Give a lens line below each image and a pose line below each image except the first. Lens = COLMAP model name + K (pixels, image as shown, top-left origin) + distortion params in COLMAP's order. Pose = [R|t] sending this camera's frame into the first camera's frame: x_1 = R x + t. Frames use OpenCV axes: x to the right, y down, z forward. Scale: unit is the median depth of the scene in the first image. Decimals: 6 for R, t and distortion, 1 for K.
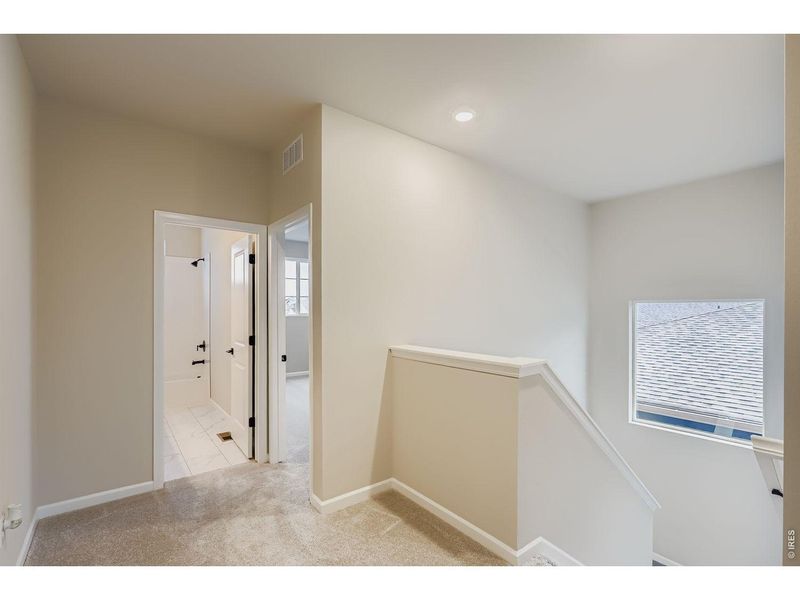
lens RADIAL K [[369.9, 0, 400.0], [0, 369.9, 300.0], [0, 0, 1]] dist [-0.000539, 0.000254]
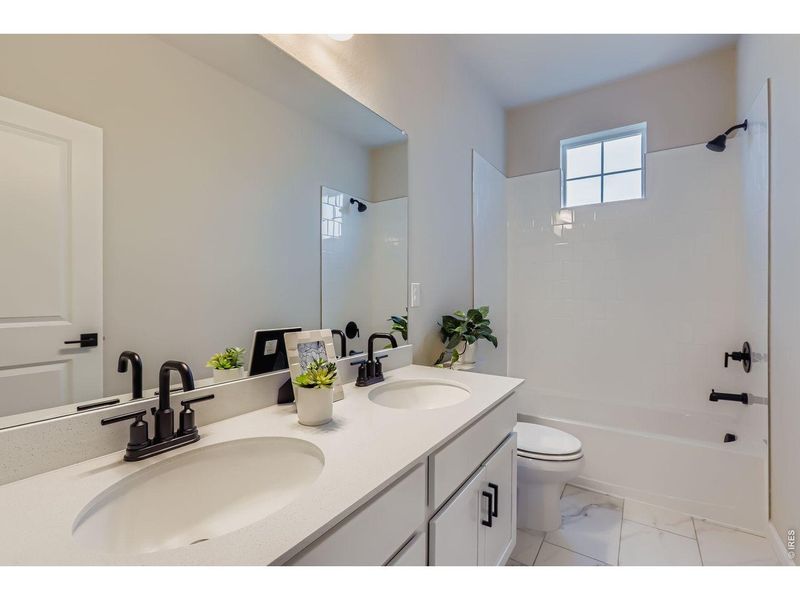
lens RADIAL K [[369.9, 0, 400.0], [0, 369.9, 300.0], [0, 0, 1]] dist [-0.000539, 0.000254]
pose [[0.317848, 0.009568, -0.948094, -0.297651], [0.014537, 0.999782, 0.014963, 0.059914], [0.948030, -0.018538, 0.317639, 0.568018]]
